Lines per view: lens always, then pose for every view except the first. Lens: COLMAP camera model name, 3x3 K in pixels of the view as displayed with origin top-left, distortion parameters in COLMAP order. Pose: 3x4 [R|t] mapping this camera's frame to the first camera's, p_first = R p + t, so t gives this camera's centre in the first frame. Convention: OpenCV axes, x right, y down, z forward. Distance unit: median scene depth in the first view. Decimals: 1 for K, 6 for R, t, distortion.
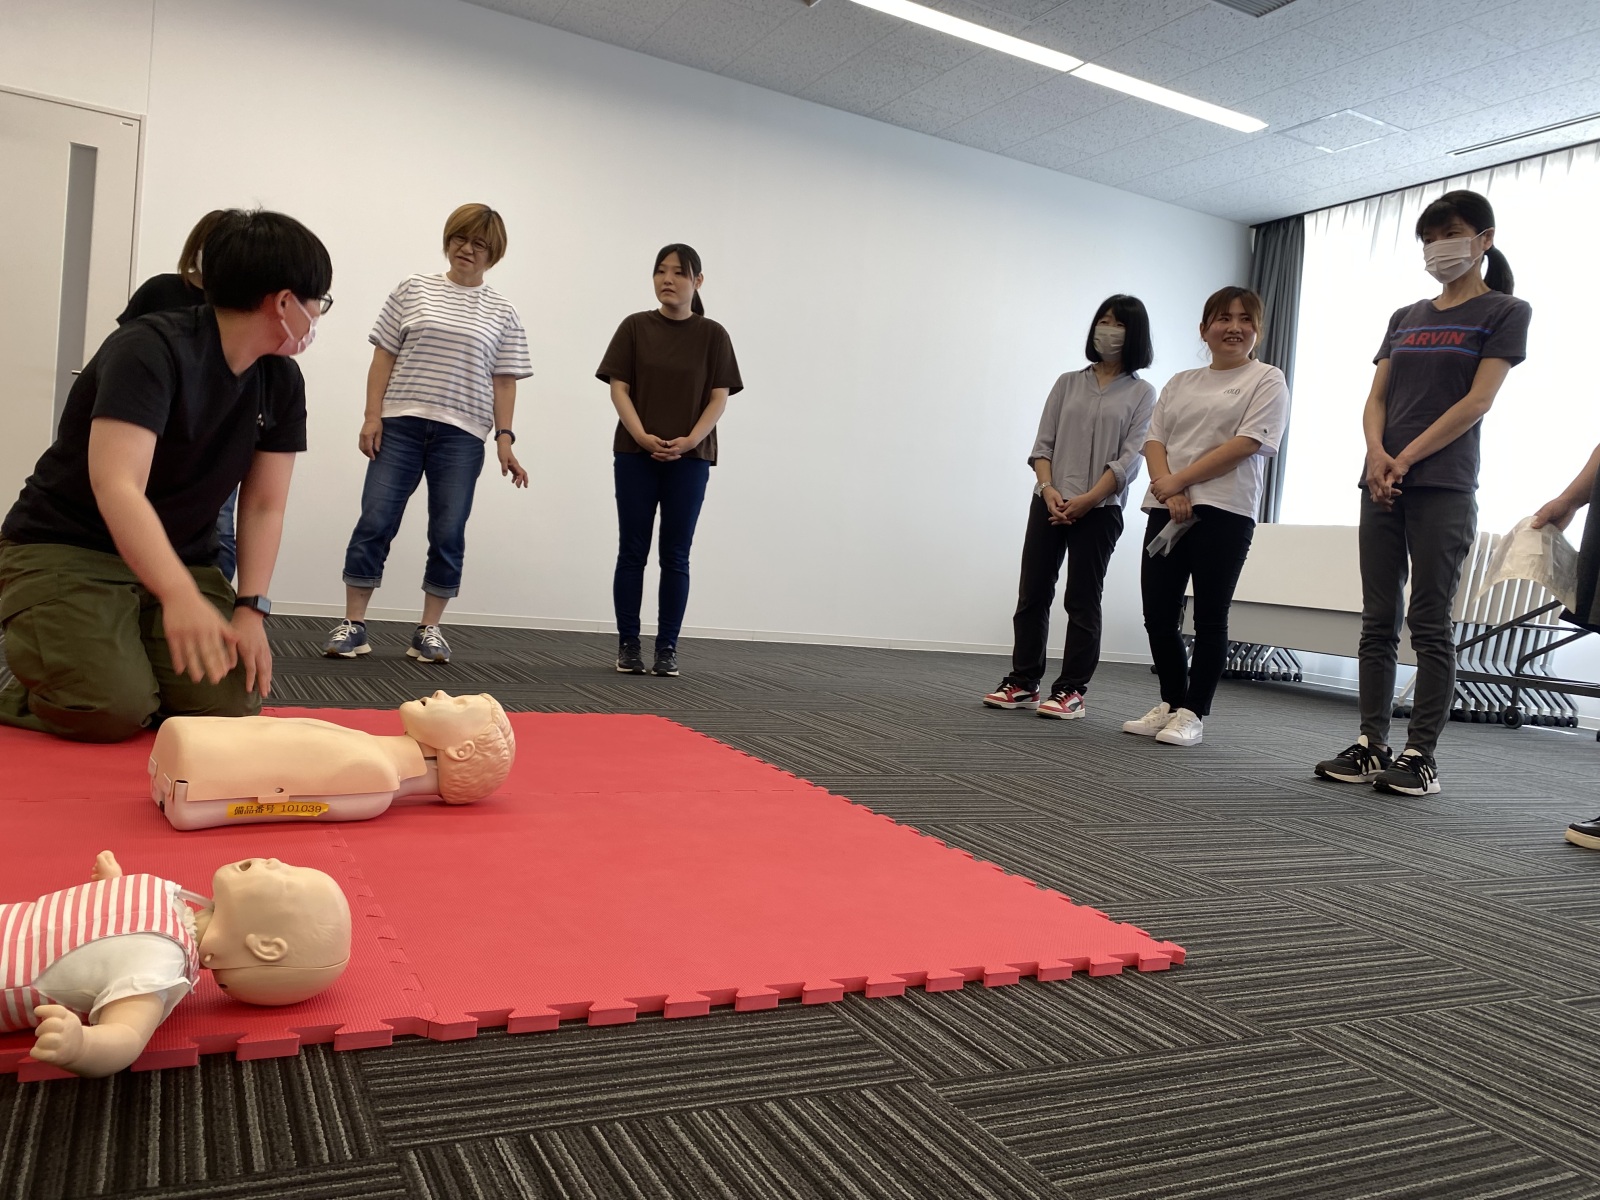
lens RADIAL K [[1224.3, 0, 797.7], [0, 1224.3, 601.7], [0, 0, 1]] dist [0.029628, -0.029672]
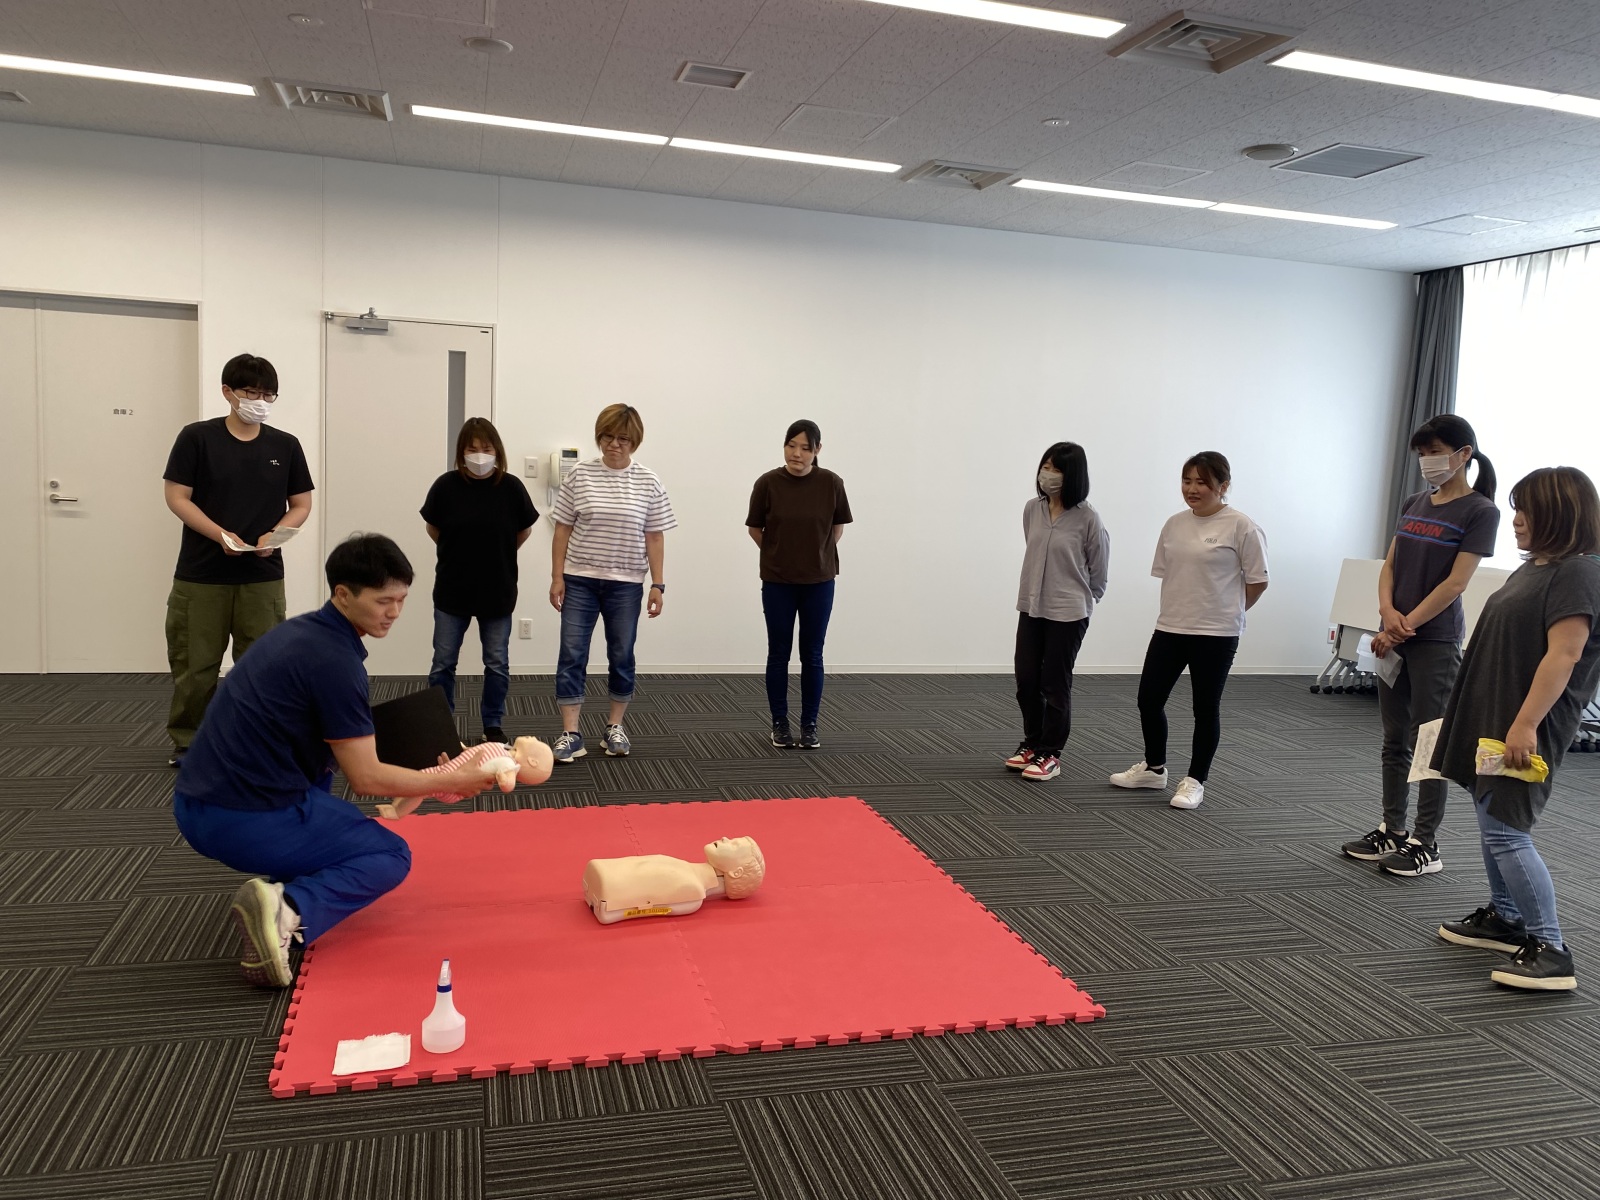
lens RADIAL K [[1224.3, 0, 815.4], [0, 1224.3, 589.1], [0, 0, 1]] dist [0.029628, -0.029672]
pose [[0.980729, -0.023124, -0.193999, 0.149129], [0.033296, 0.998227, 0.049338, -0.279652], [0.192514, -0.054846, 0.979760, -0.538163]]
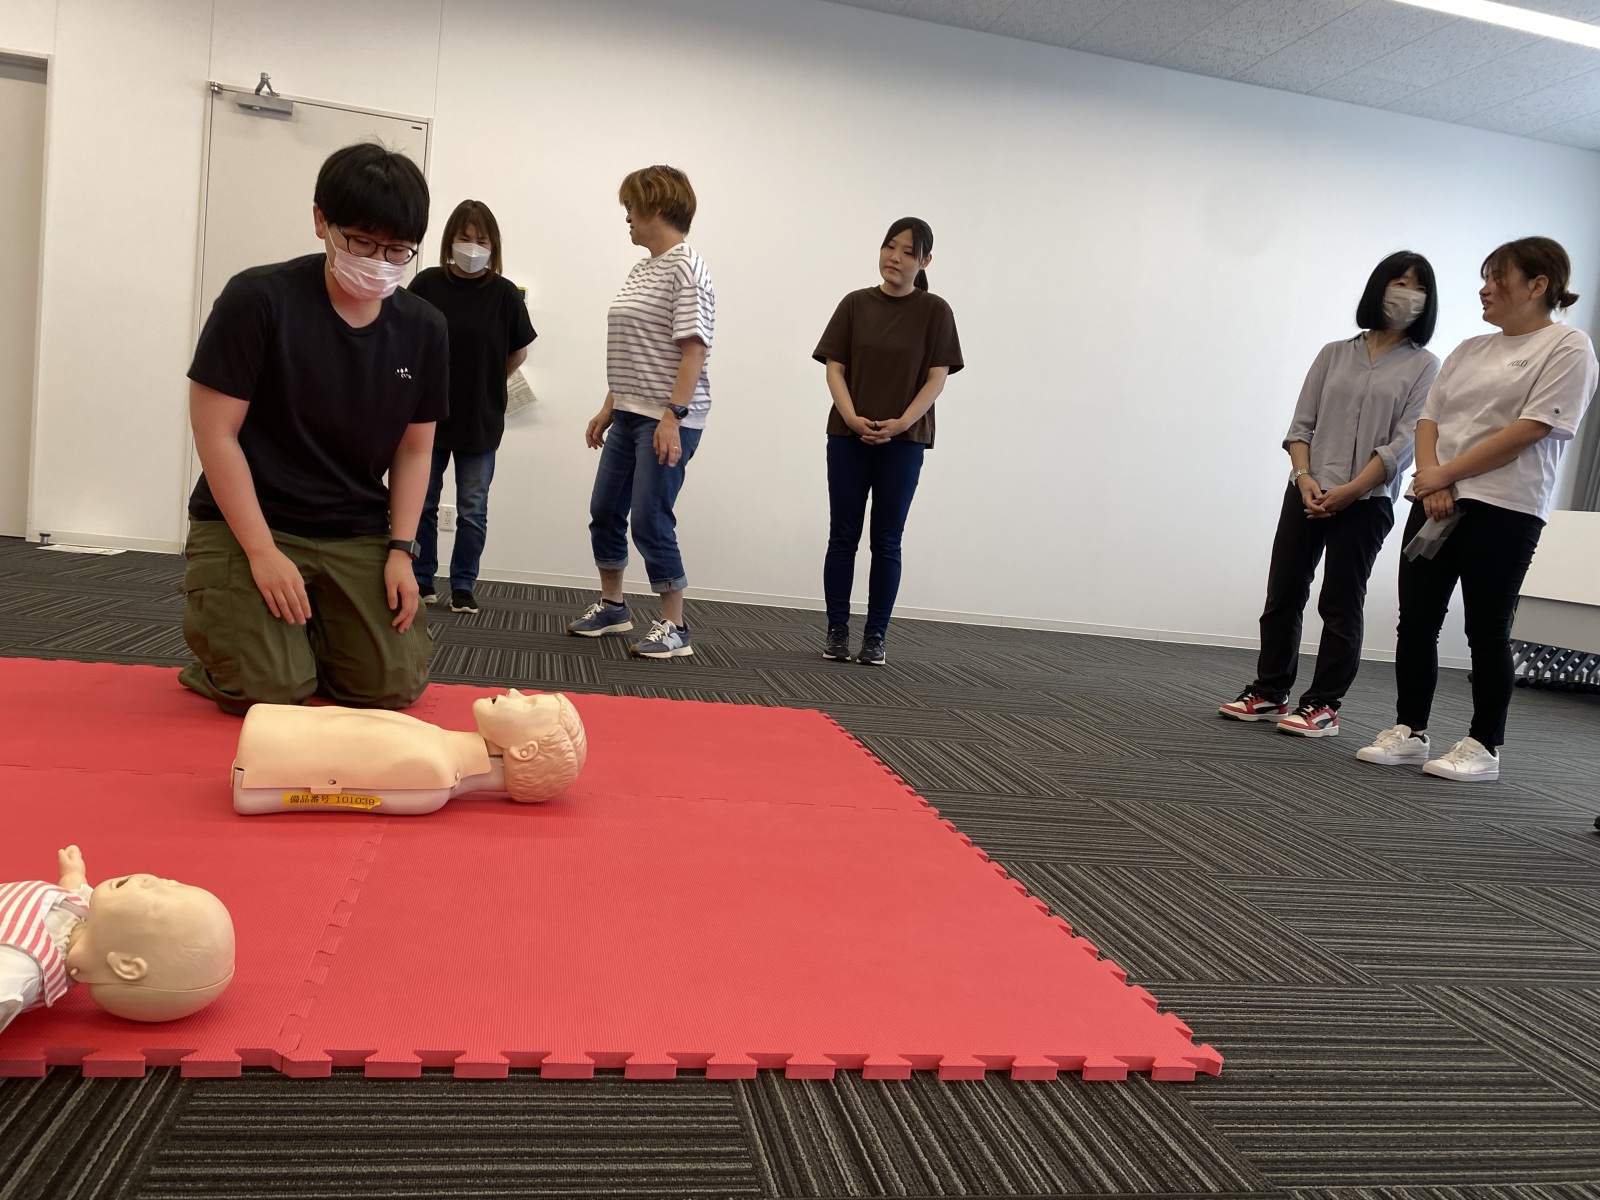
lens RADIAL K [[1224.3, 0, 799.4], [0, 1224.3, 607.6], [0, 0, 1]] dist [0.029628, -0.029672]
pose [[0.964259, 0.038373, -0.262169, 0.141663], [-0.030500, 0.998955, 0.034035, -0.025756], [0.263201, -0.024822, 0.964422, 0.070469]]
